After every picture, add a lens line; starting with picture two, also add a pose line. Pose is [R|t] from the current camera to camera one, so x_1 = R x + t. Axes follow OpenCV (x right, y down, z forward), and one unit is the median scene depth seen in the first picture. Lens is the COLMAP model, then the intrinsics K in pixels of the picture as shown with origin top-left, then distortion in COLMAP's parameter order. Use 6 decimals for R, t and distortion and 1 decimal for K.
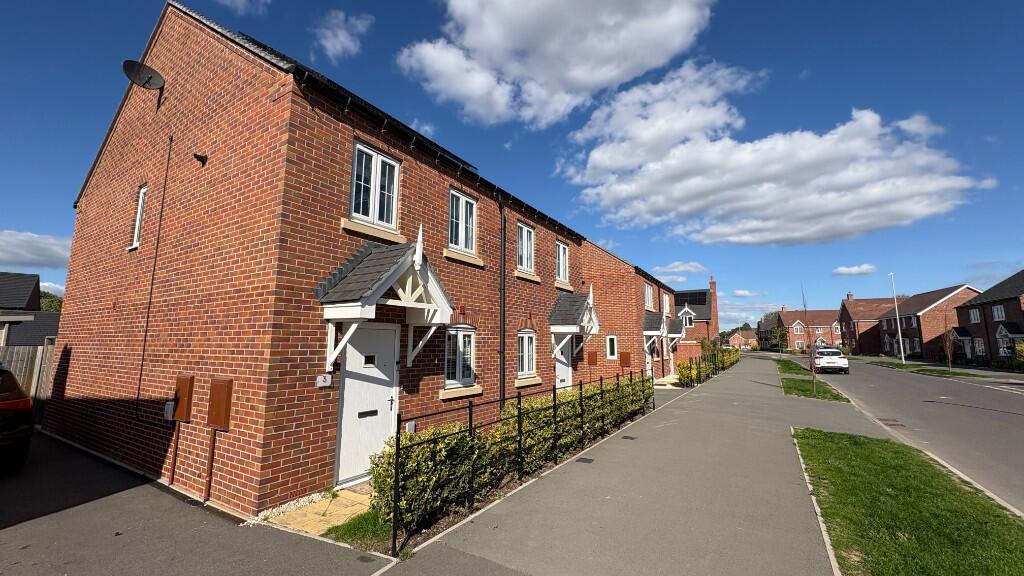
lens RADIAL K [[407.4, 0, 515.4], [0, 407.4, 286.8], [0, 0, 1]] dist [0.001544, -0.000261]
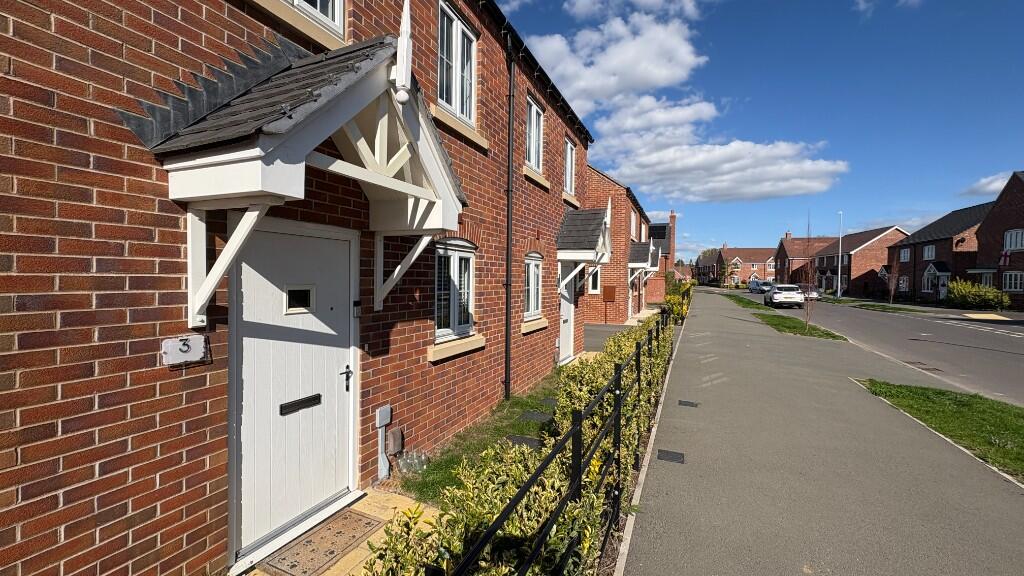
lens RADIAL K [[407.4, 0, 513.6], [0, 407.4, 286.0], [0, 0, 1]] dist [0.001544, -0.000261]
pose [[0.991528, 0.009643, 0.129538, -0.154723], [-0.030466, 0.986688, 0.159746, 0.073189], [-0.126273, -0.162339, 0.978622, 0.458008]]
